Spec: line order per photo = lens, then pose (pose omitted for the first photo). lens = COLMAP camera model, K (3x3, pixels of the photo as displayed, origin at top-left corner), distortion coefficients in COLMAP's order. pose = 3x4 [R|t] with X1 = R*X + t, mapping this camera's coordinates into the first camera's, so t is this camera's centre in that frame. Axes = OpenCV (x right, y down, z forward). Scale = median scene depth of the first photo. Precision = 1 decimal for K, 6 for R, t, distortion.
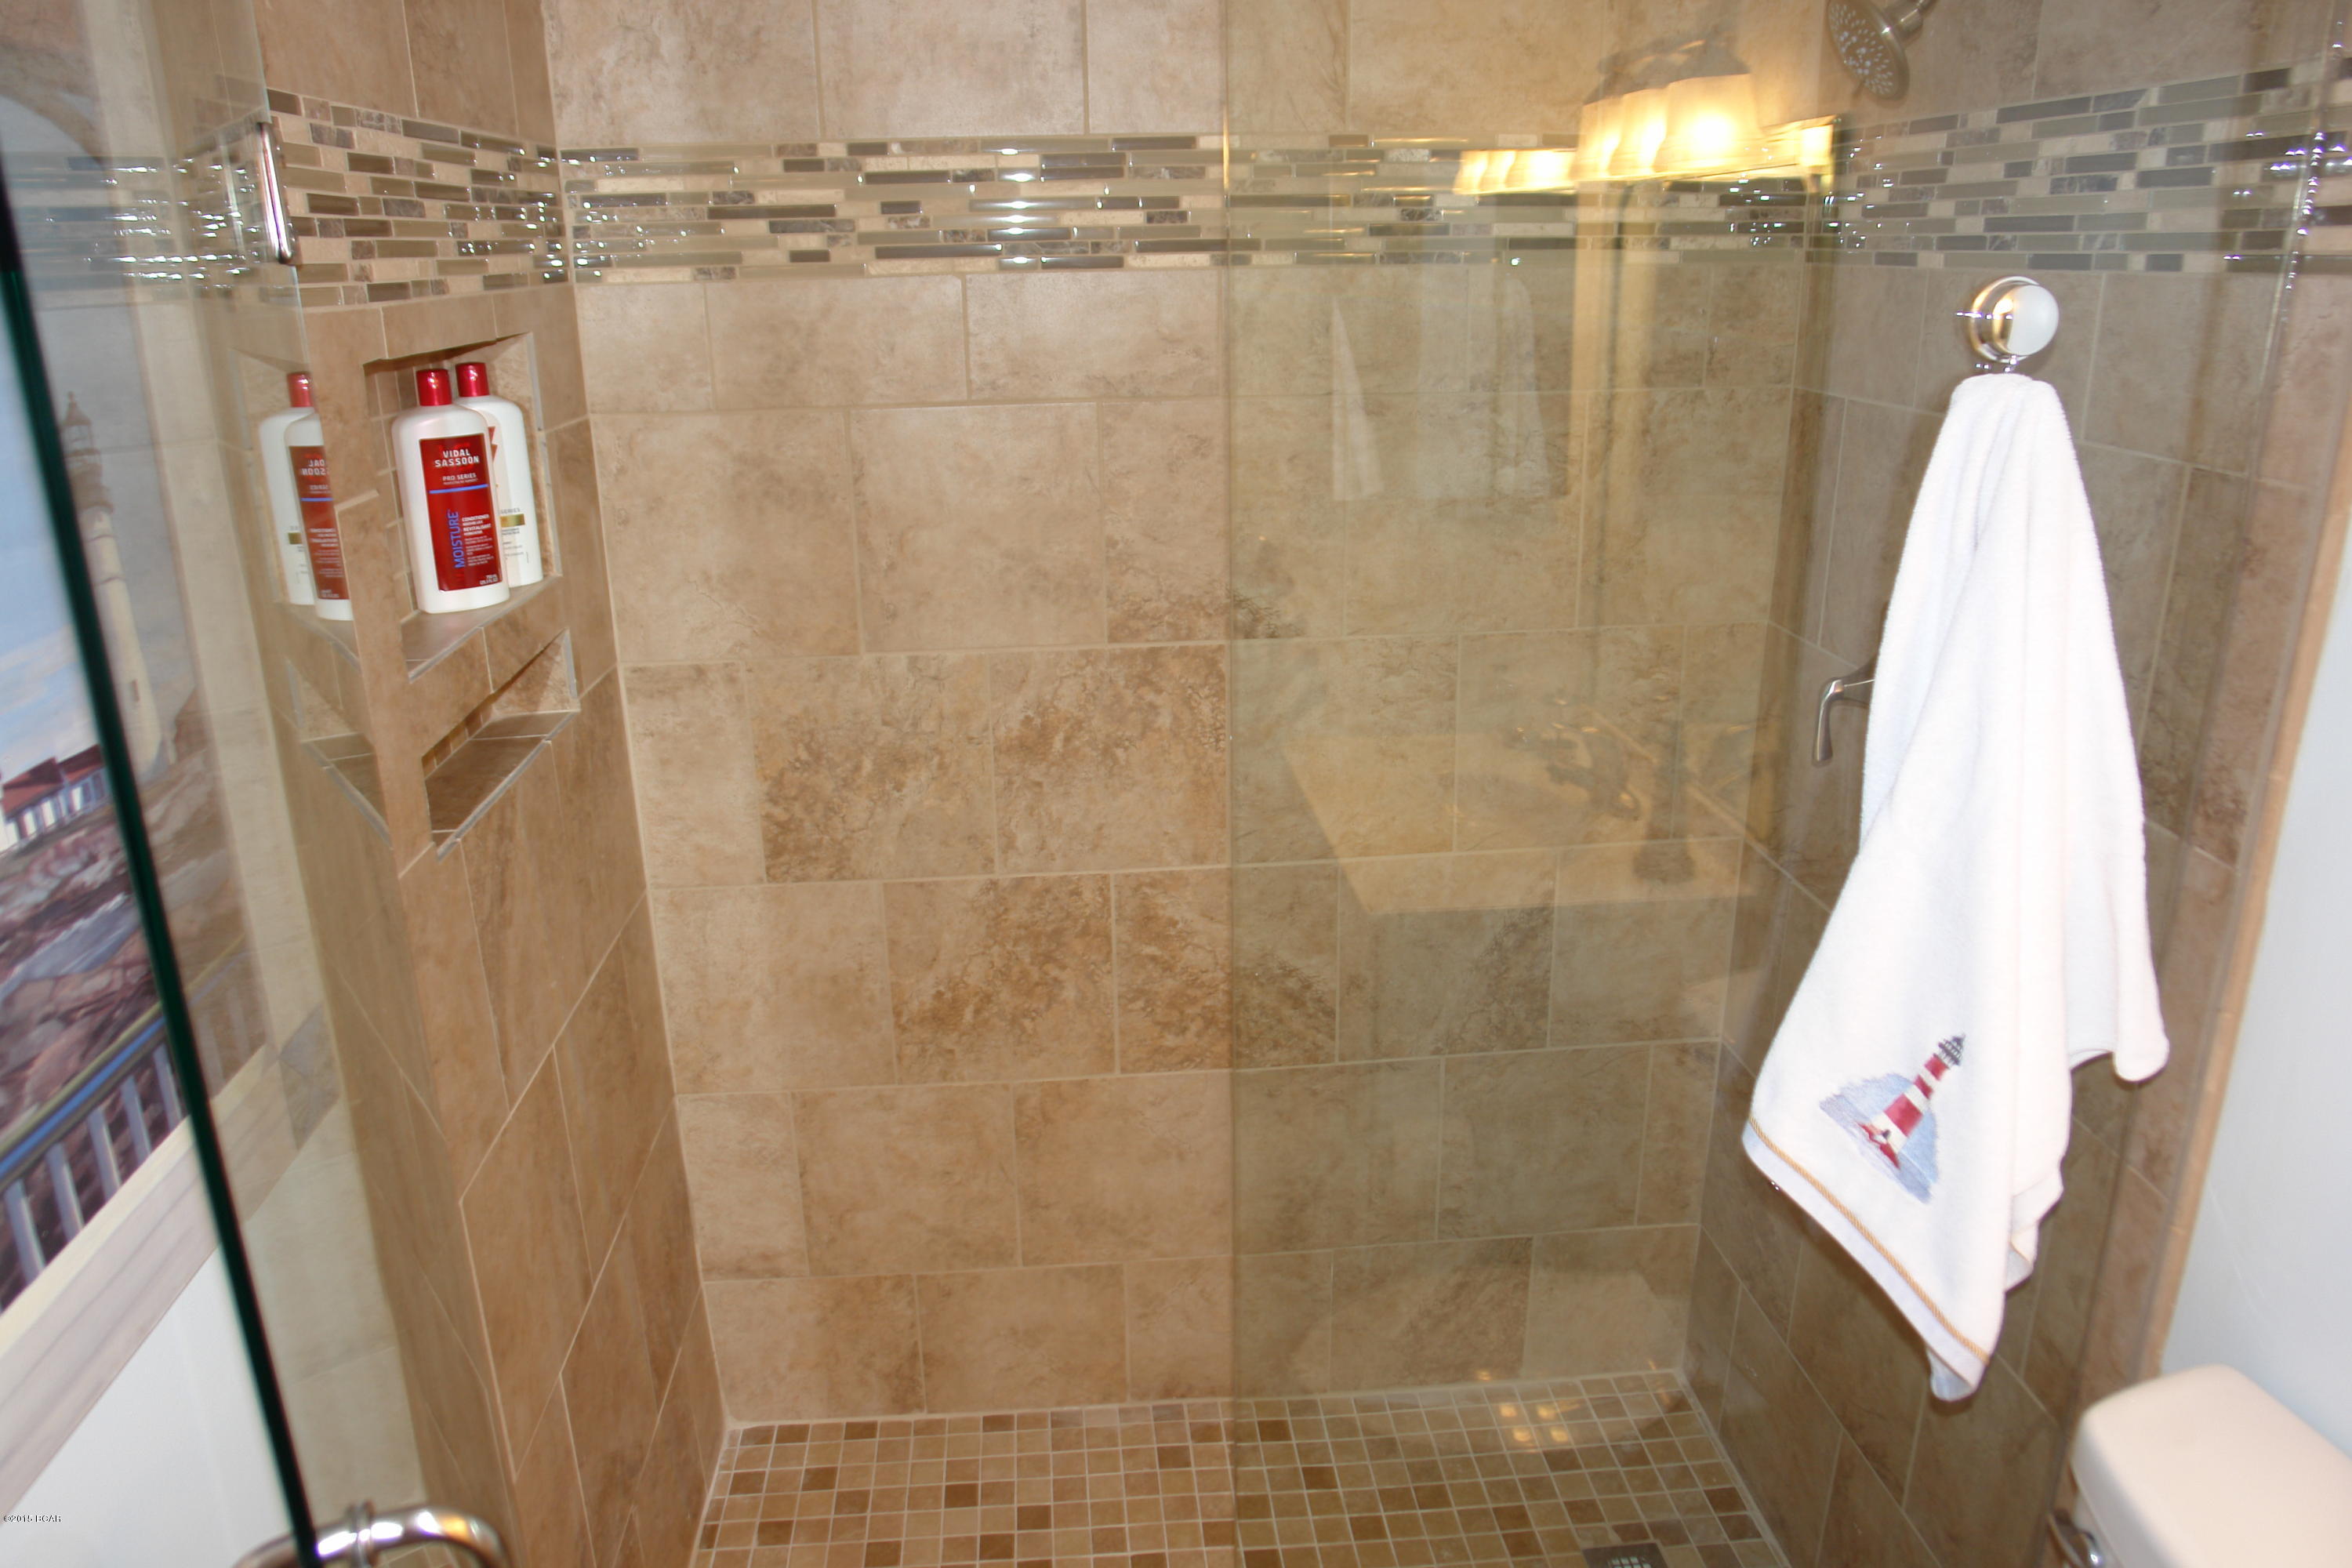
lens RADIAL K [[1635.3, 0, 1164.2], [0, 1635.3, 783.4], [0, 0, 1]] dist [-0.101682, 0.065286]
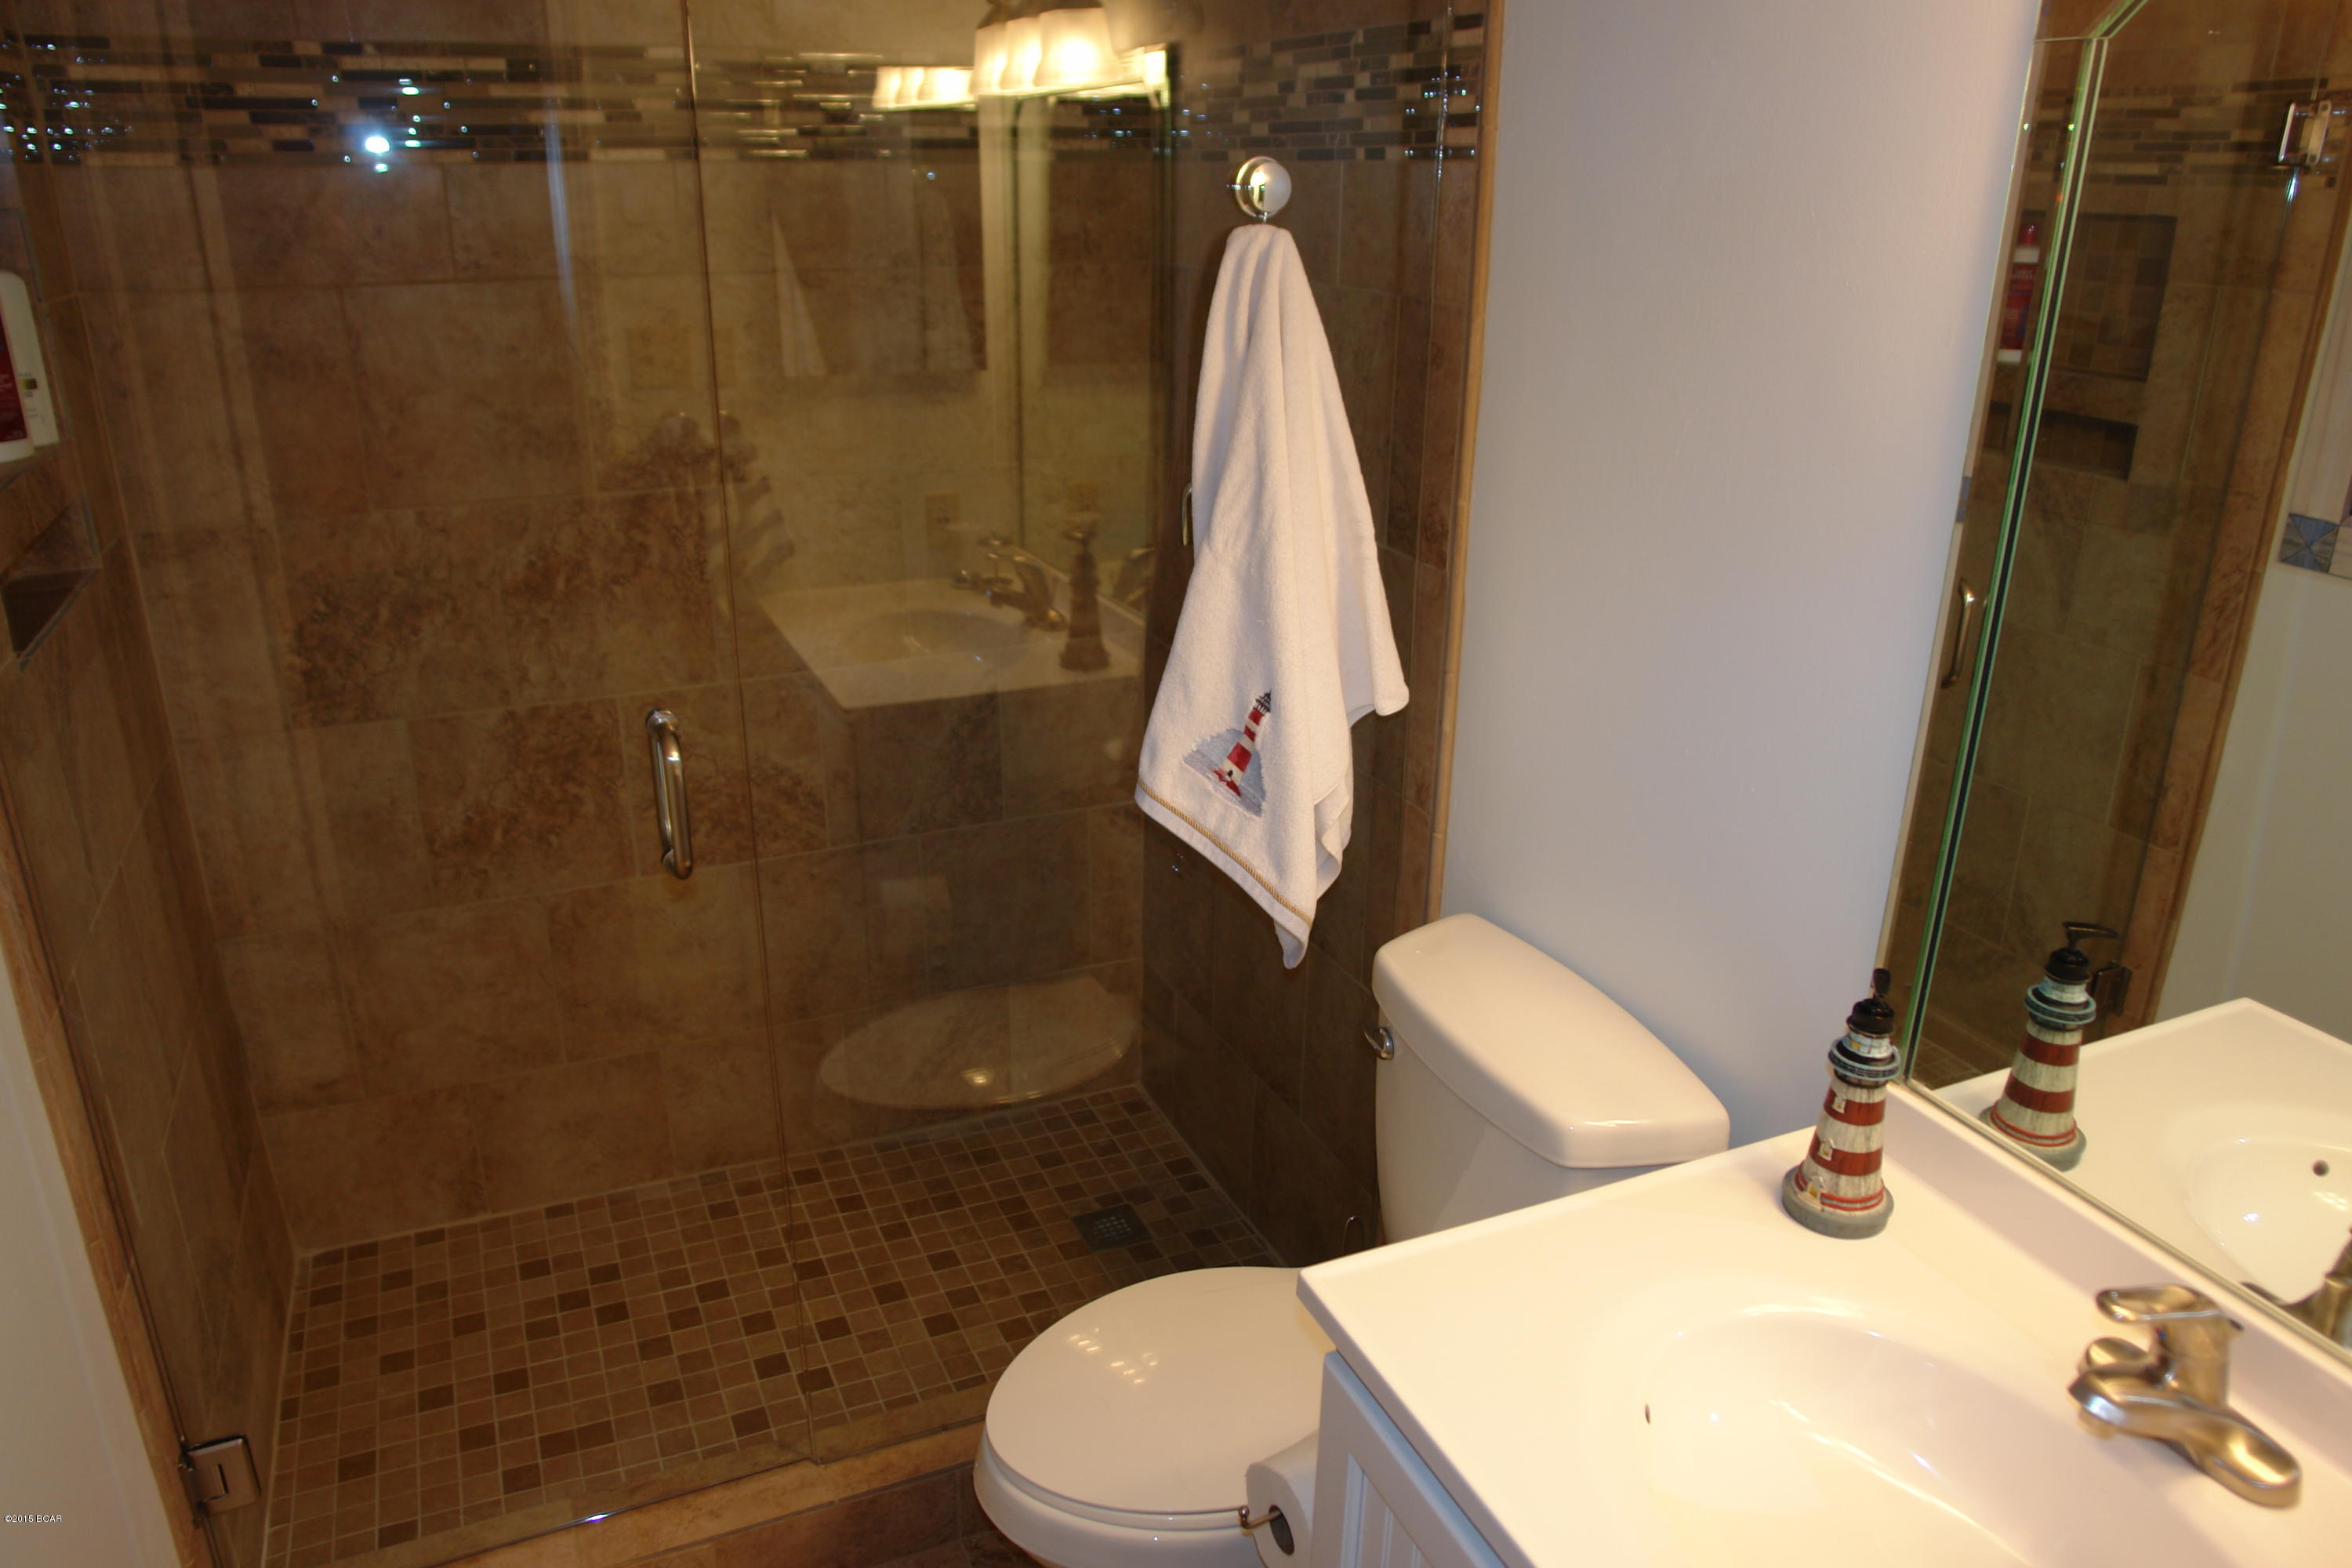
lens RADIAL K [[1635.3, 0, 1164.2], [0, 1635.3, 783.4], [0, 0, 1]] dist [-0.101682, 0.065286]
pose [[0.945242, -0.092902, 0.312868, -0.031270], [0.080389, 0.995370, 0.052689, 0.088387], [-0.316315, -0.024652, 0.948334, -0.203431]]
